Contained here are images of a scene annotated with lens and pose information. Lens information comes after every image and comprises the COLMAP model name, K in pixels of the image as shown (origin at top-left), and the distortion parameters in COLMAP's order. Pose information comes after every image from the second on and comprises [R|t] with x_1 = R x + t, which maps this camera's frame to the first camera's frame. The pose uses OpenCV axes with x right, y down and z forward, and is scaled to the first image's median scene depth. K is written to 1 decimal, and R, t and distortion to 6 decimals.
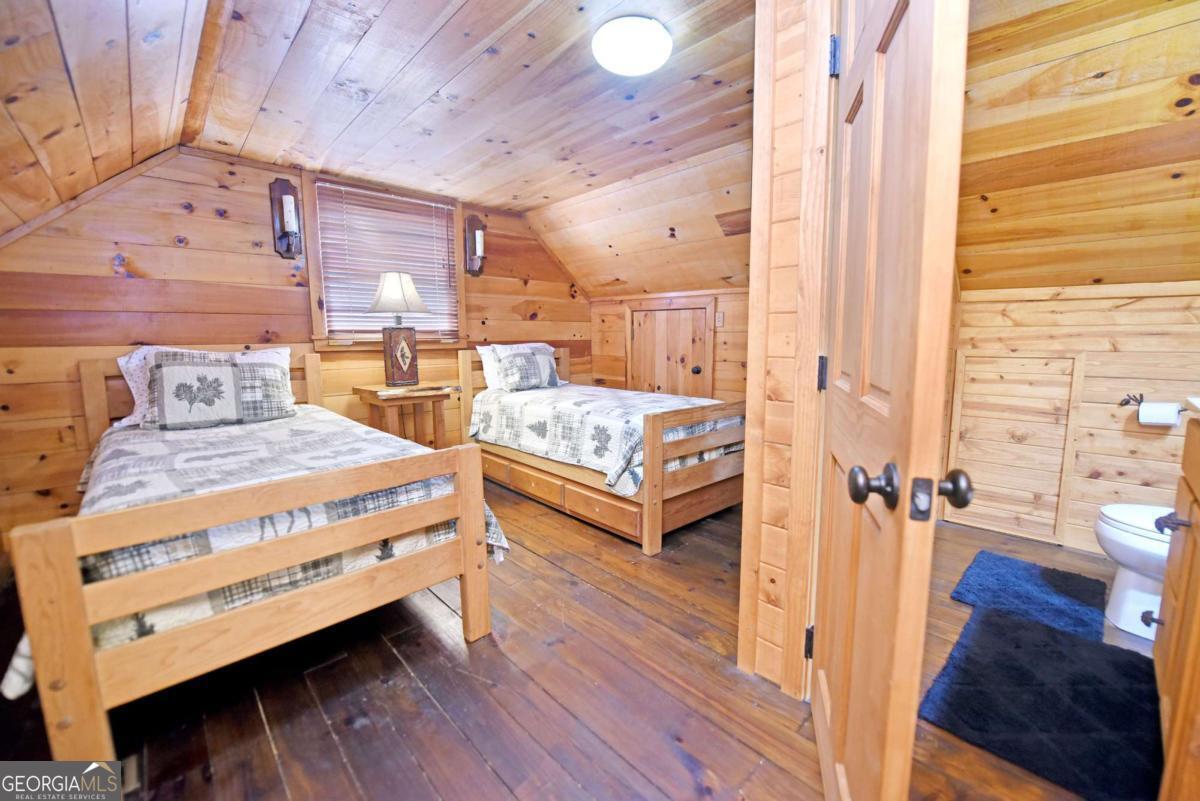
lens RADIAL K [[479.6, 0, 604.1], [0, 479.6, 396.3], [0, 0, 1]] dist [-0.015846, -0.002155]
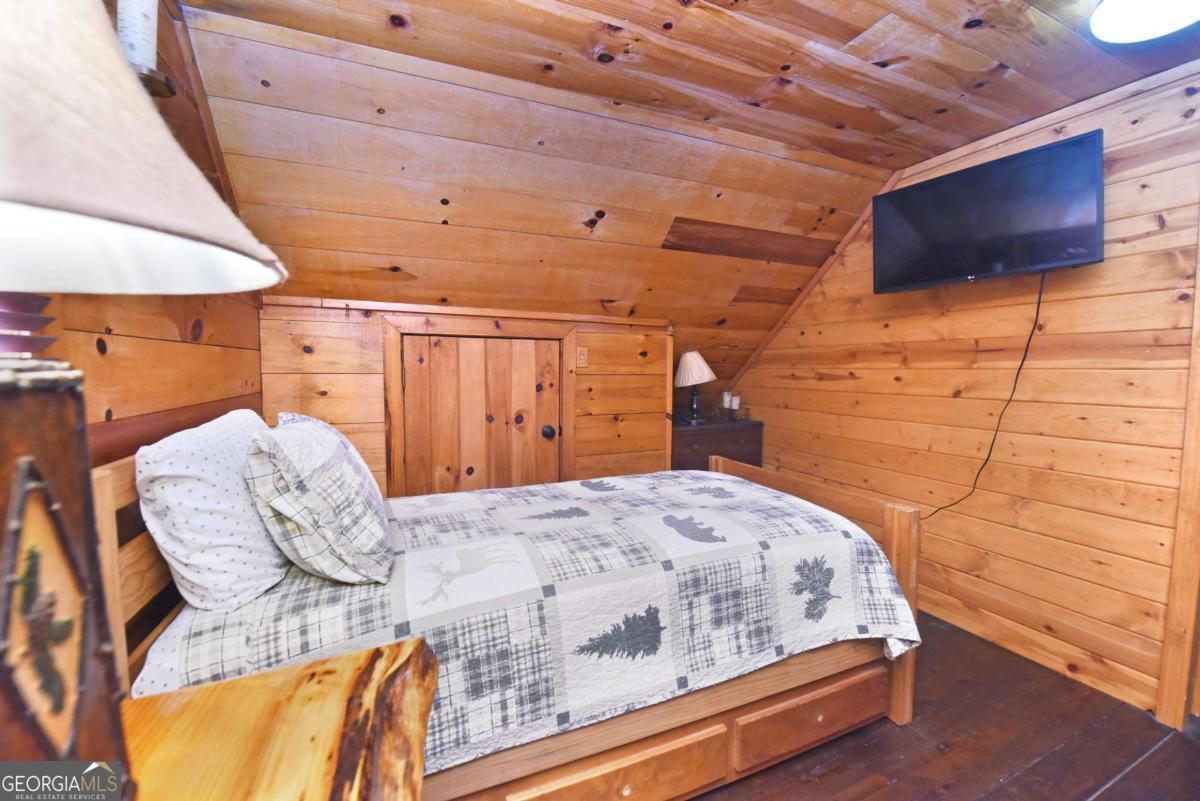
lens RADIAL K [[479.6, 0, 602.2], [0, 479.6, 394.5], [0, 0, 1]] dist [-0.015846, -0.002155]
pose [[0.343501, -0.051045, 0.937764, -0.626085], [0.114215, 0.993381, 0.012235, -0.167474], [-0.932181, 0.102904, 0.347057, 1.107391]]
